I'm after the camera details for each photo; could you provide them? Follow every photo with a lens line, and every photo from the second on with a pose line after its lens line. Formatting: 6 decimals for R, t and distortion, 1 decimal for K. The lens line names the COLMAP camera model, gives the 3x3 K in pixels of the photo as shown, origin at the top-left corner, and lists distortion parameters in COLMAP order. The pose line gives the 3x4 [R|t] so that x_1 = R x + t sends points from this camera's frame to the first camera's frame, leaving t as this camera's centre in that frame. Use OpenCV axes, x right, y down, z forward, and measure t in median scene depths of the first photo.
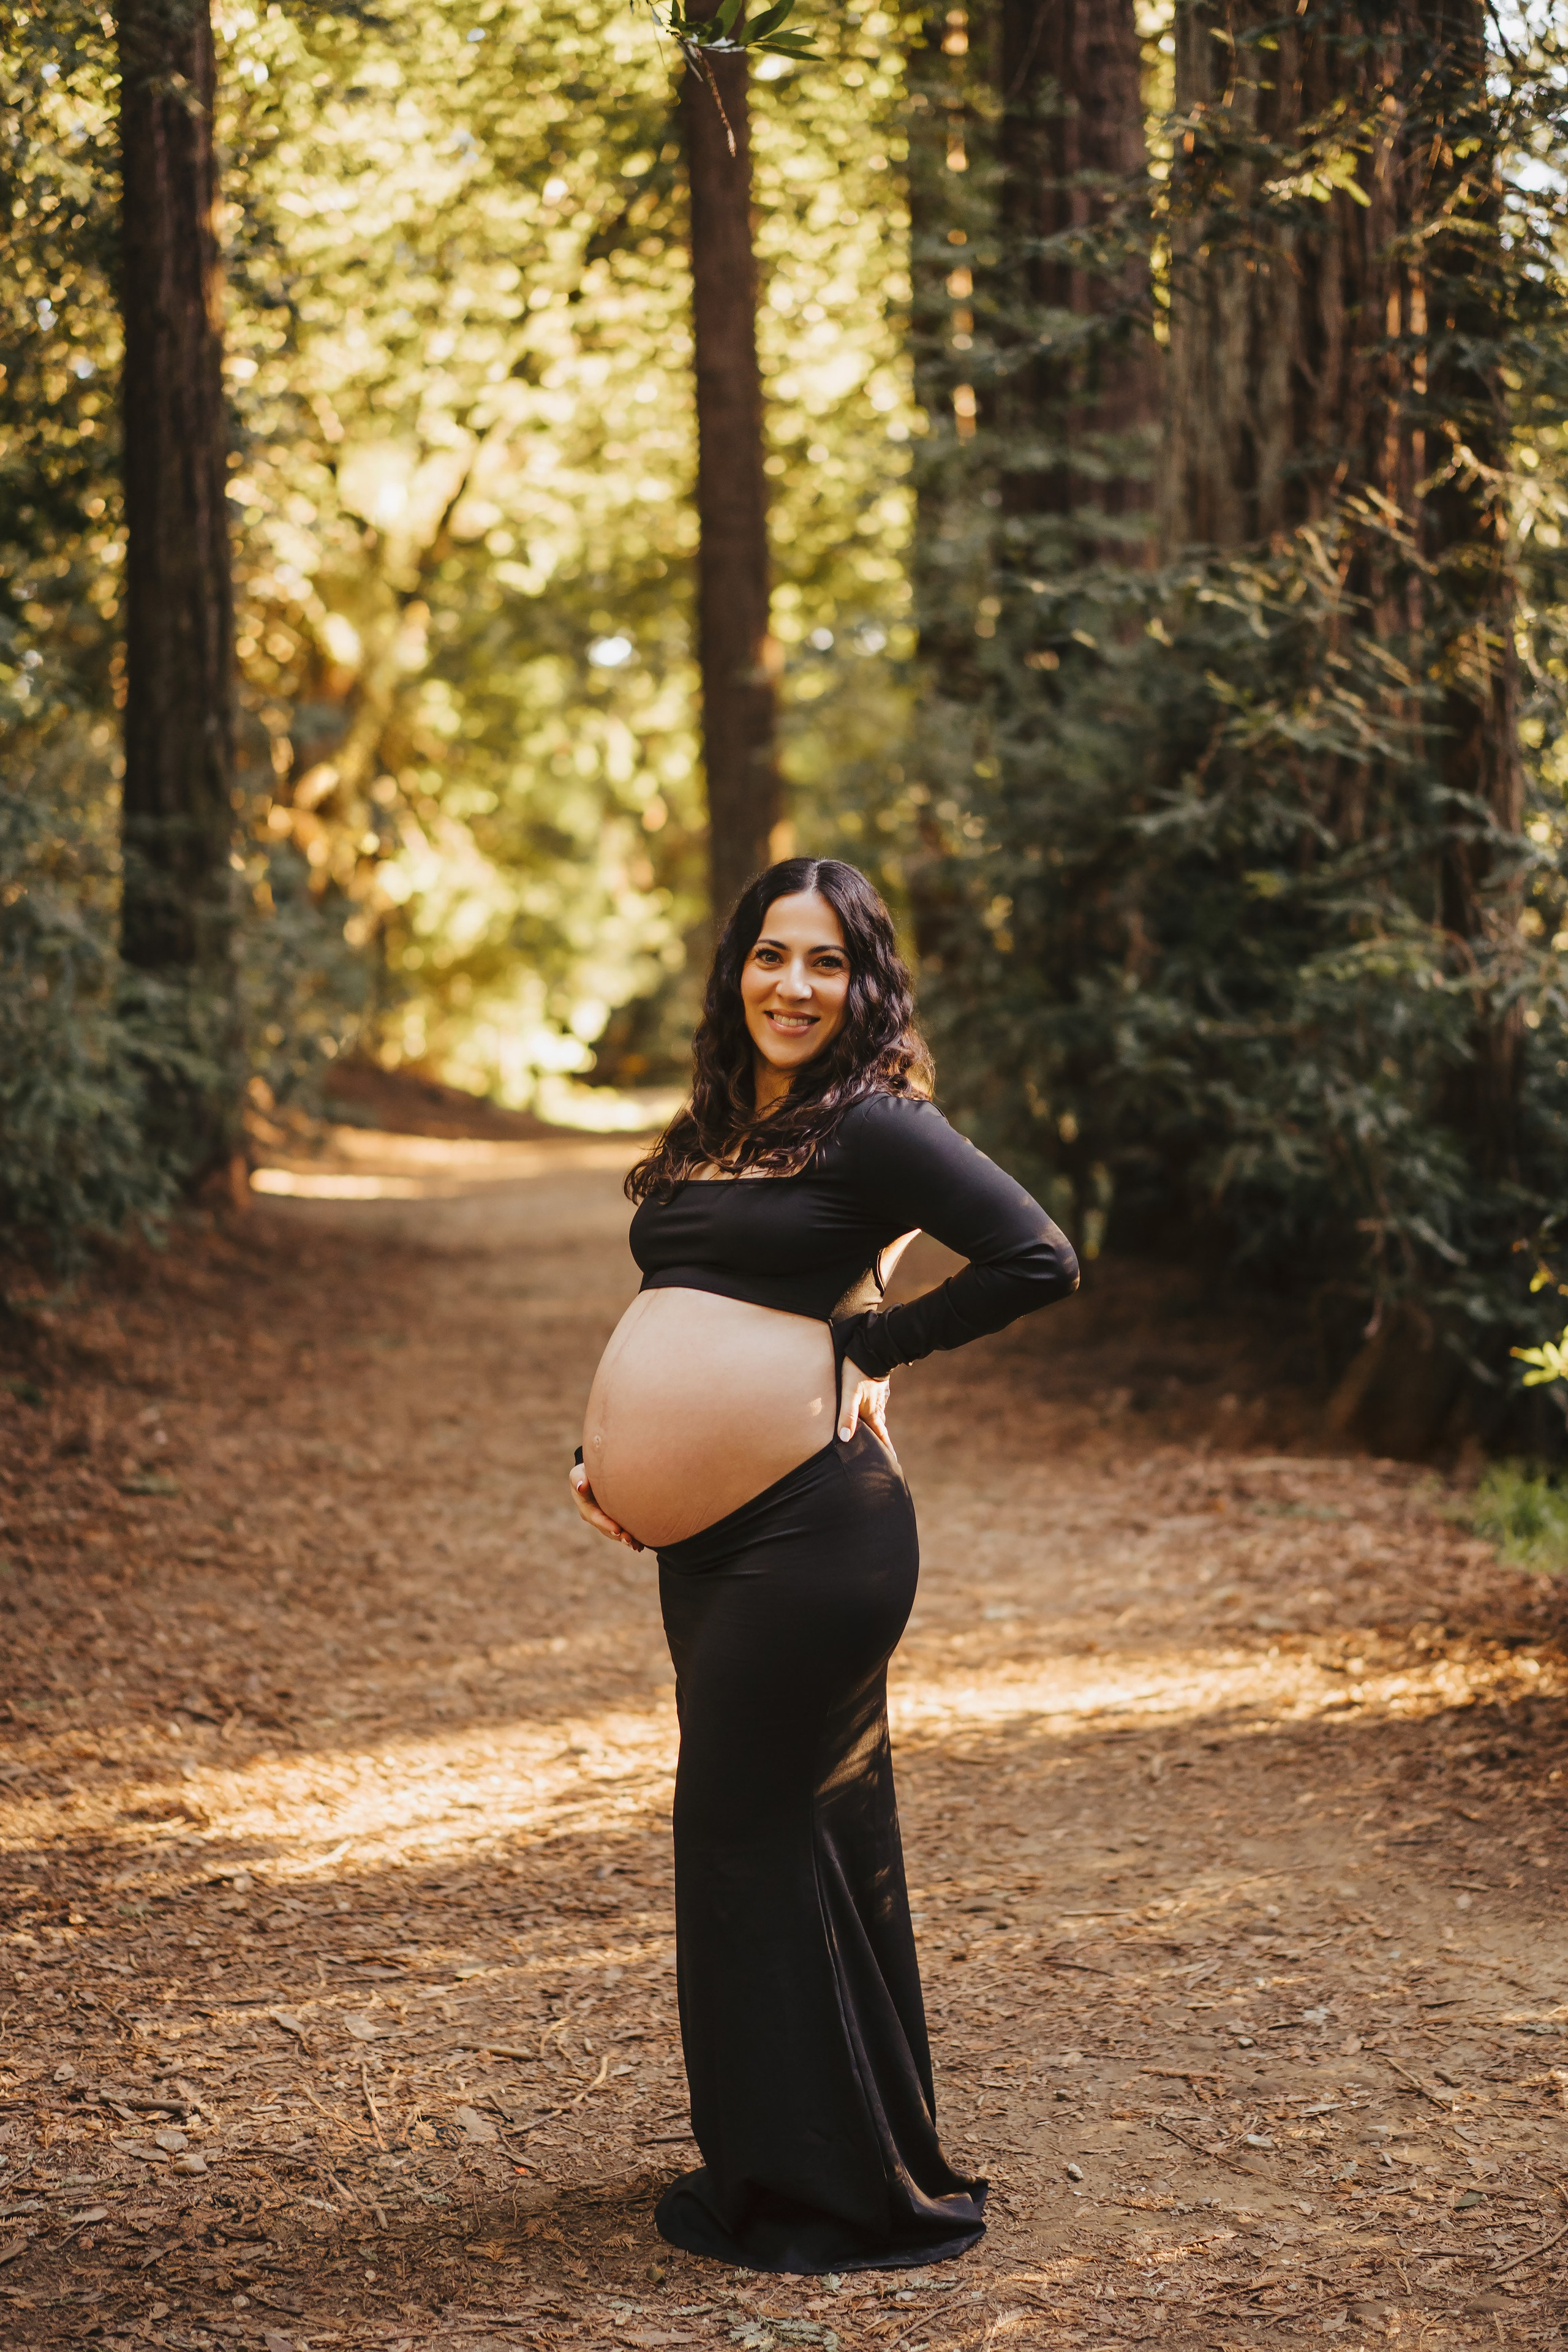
lens RADIAL K [[3578.6, 0, 784.0], [0, 3578.6, 1176.0], [0, 0, 1]] dist [0.151701, -1.301215]
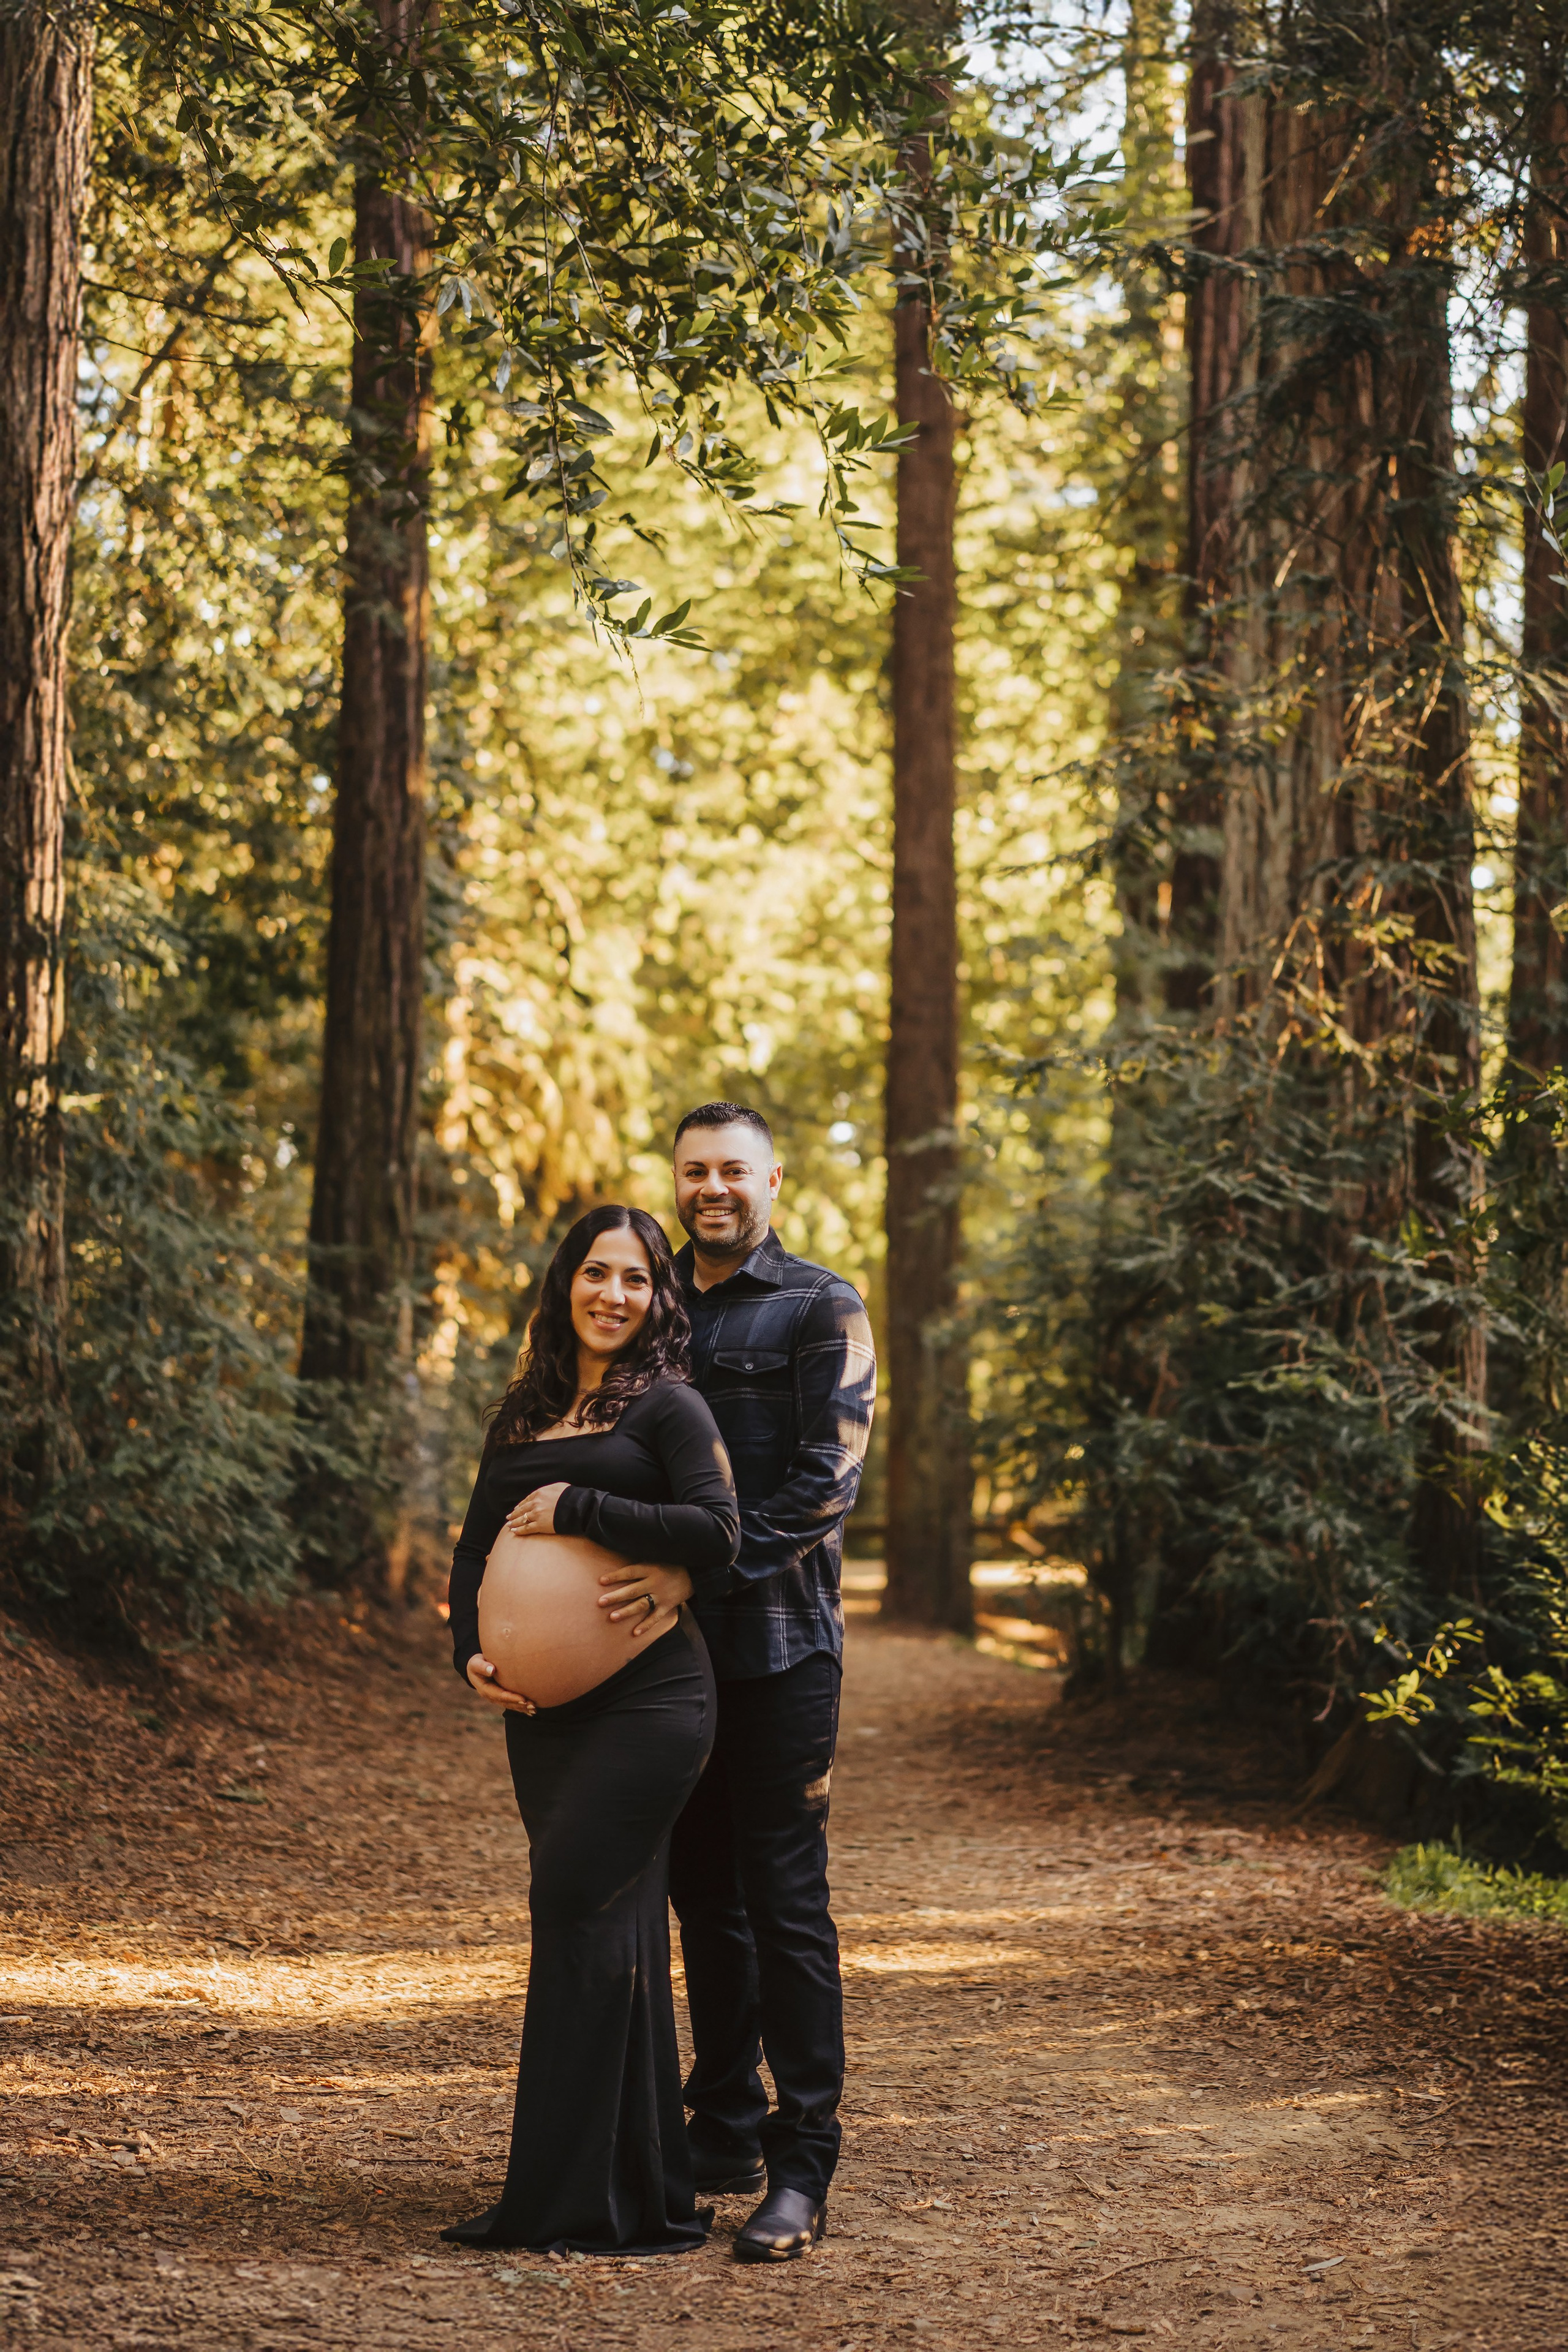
lens RADIAL K [[3578.6, 0, 784.0], [0, 3578.6, 1176.0], [0, 0, 1]] dist [0.151701, -1.301215]
pose [[0.996769, 0.040390, -0.069427, 0.069447], [-0.049452, 0.989719, -0.134201, 0.035688], [0.063293, 0.137201, 0.988519, -0.157598]]
